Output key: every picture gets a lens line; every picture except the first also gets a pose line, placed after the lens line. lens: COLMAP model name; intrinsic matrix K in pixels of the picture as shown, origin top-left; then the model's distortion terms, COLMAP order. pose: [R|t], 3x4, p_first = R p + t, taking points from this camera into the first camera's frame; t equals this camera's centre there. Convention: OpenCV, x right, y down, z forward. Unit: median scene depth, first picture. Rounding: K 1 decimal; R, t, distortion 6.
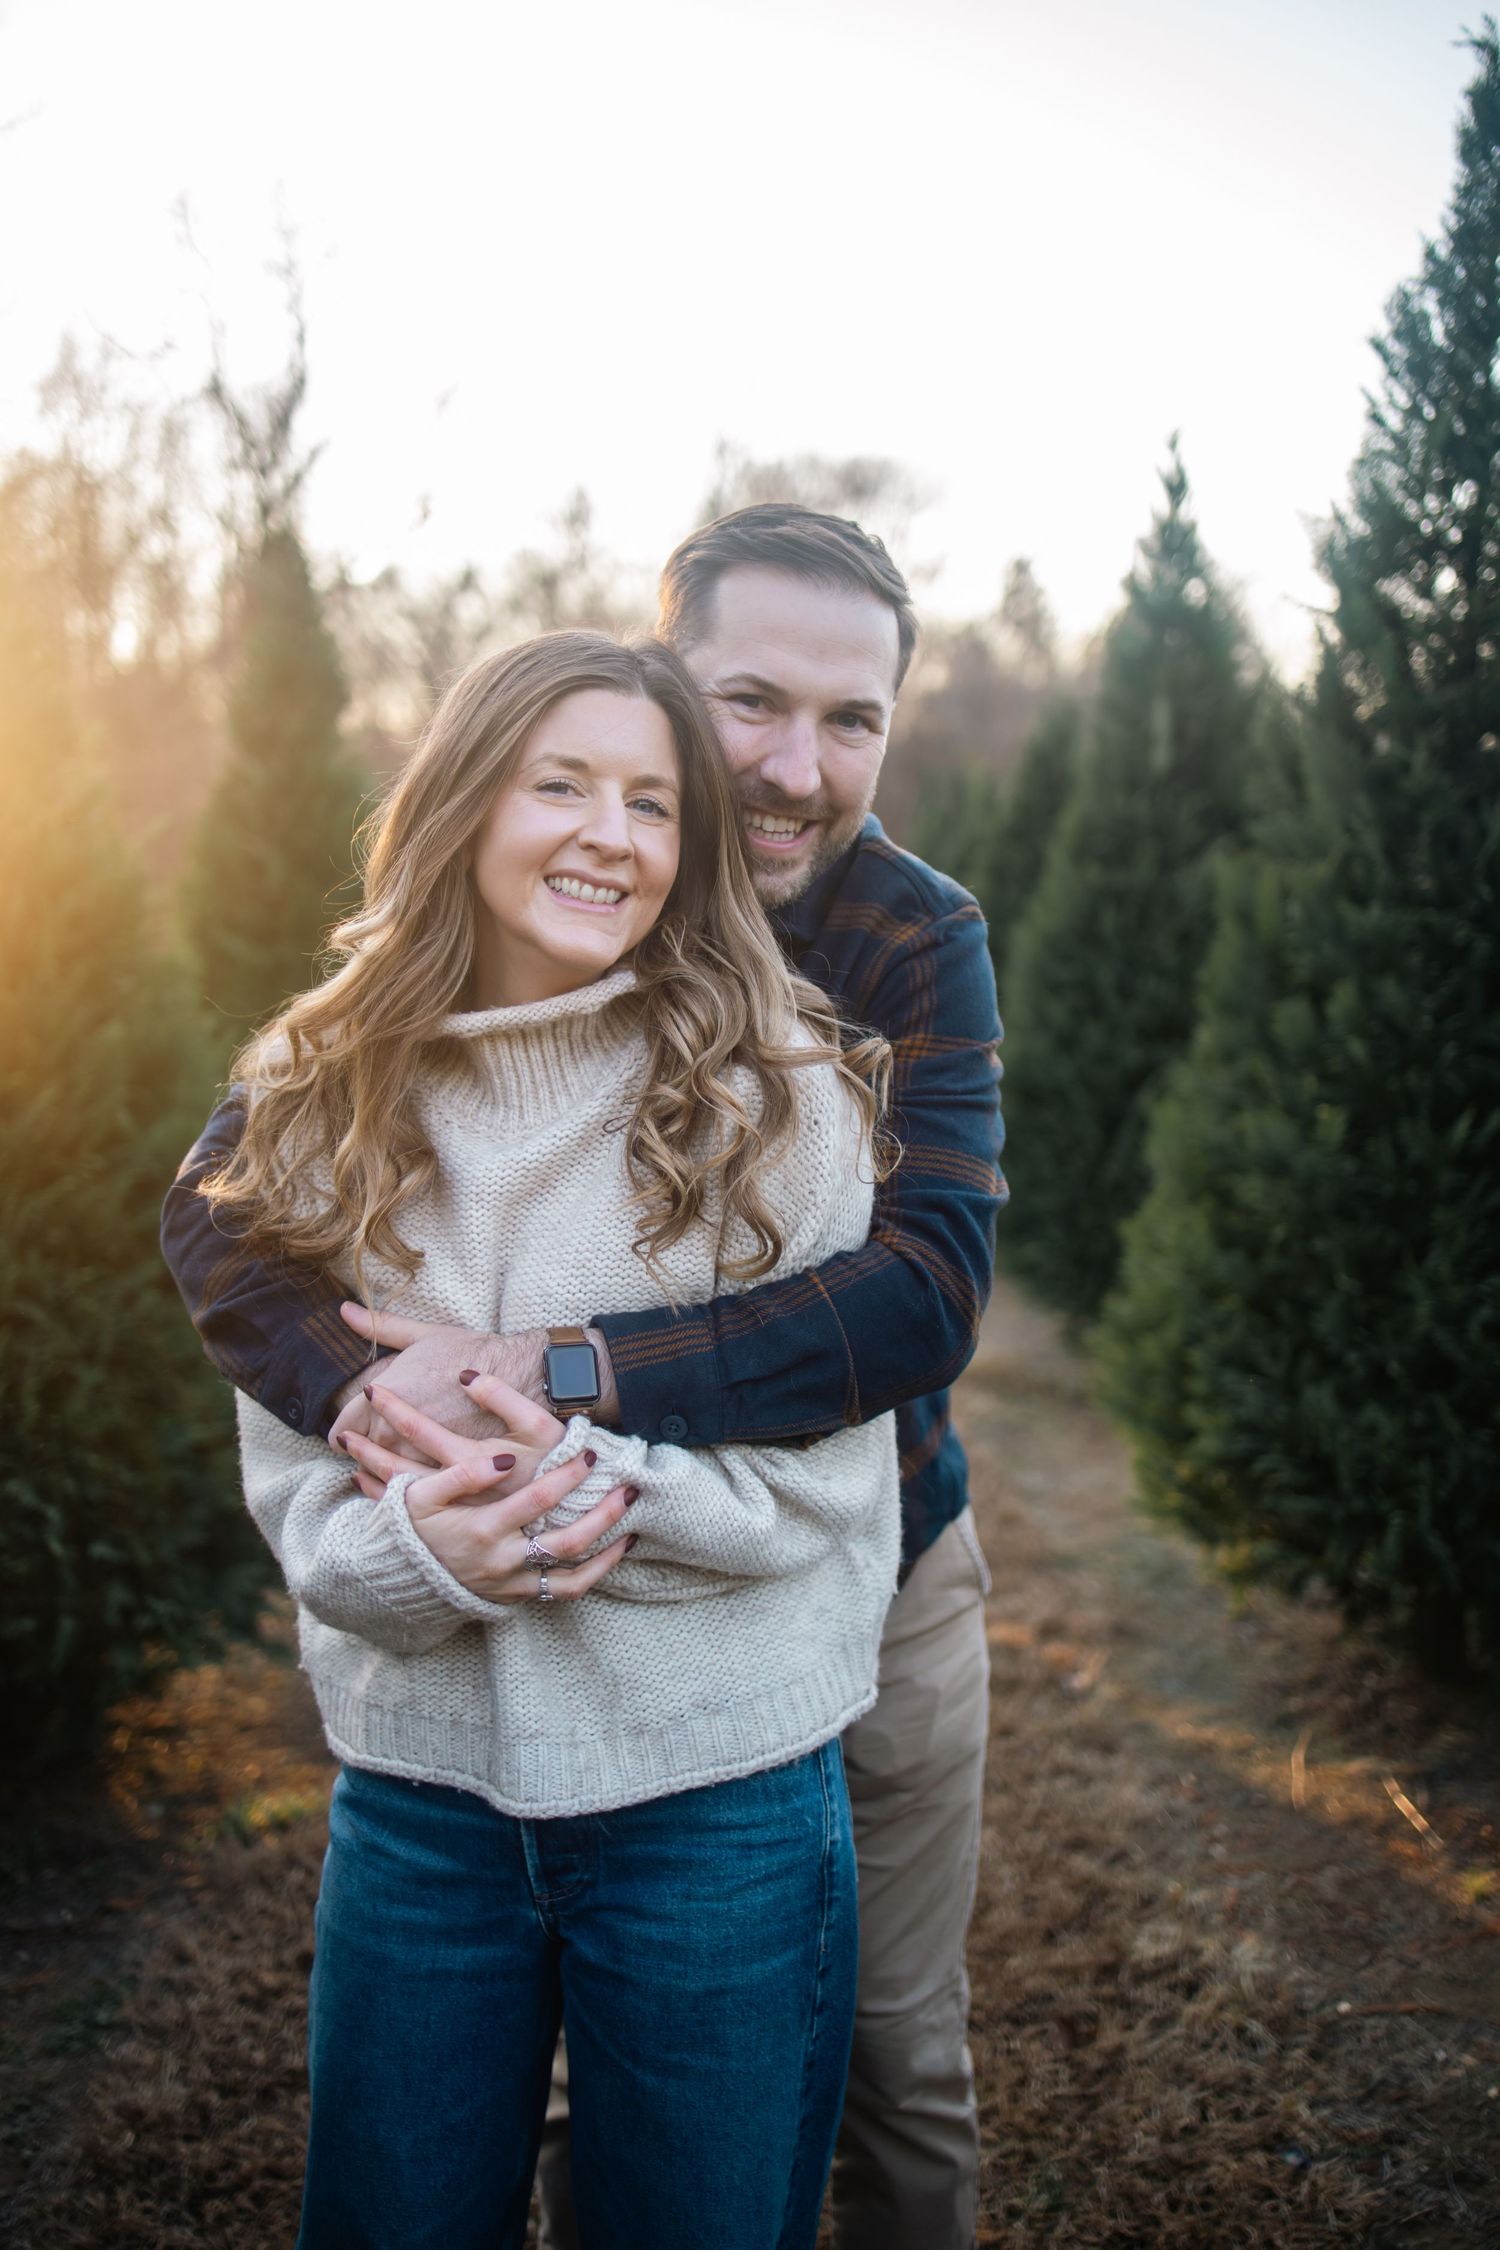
lens RADIAL K [[2347.7, 0, 717.4], [0, 2347.7, 1185.4], [0, 0, 1]] dist [-0.036552, 0.000000]
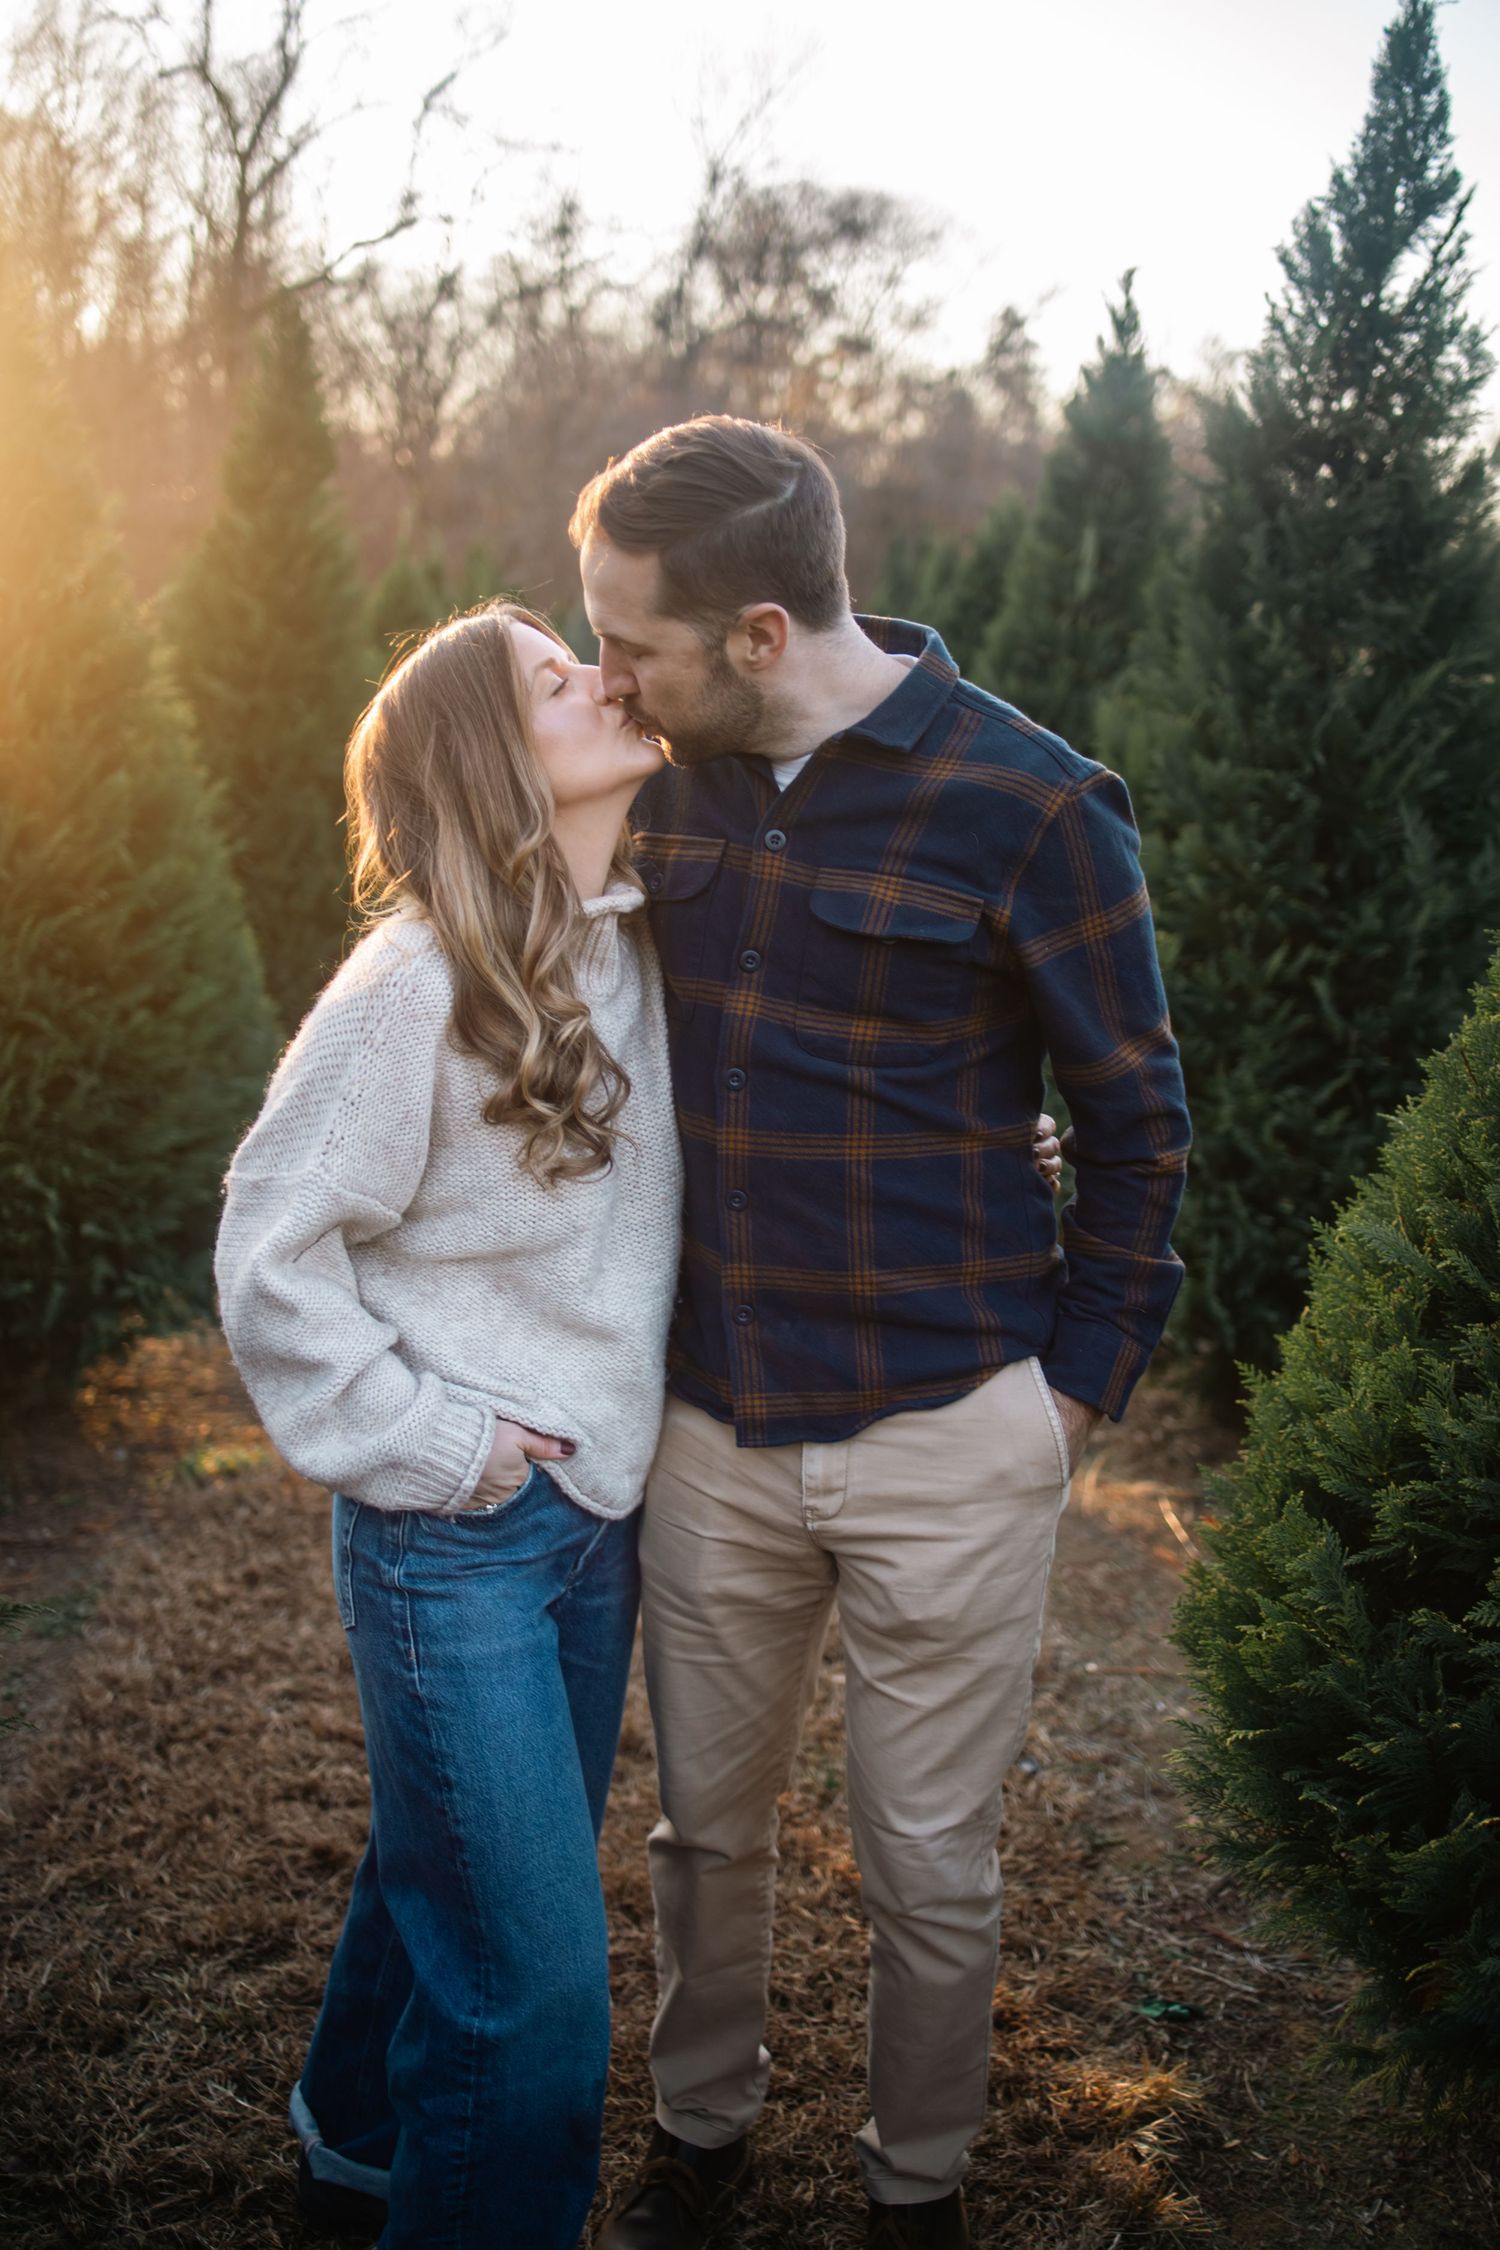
lens RADIAL K [[2347.7, 0, 727.1], [0, 2347.7, 1194.9], [0, 0, 1]] dist [-0.036552, 0.000000]
pose [[0.996435, 0.074928, 0.038759, 0.006327], [-0.078867, 0.990488, 0.112757, -0.017309], [-0.029942, -0.115412, 0.992866, -0.161113]]
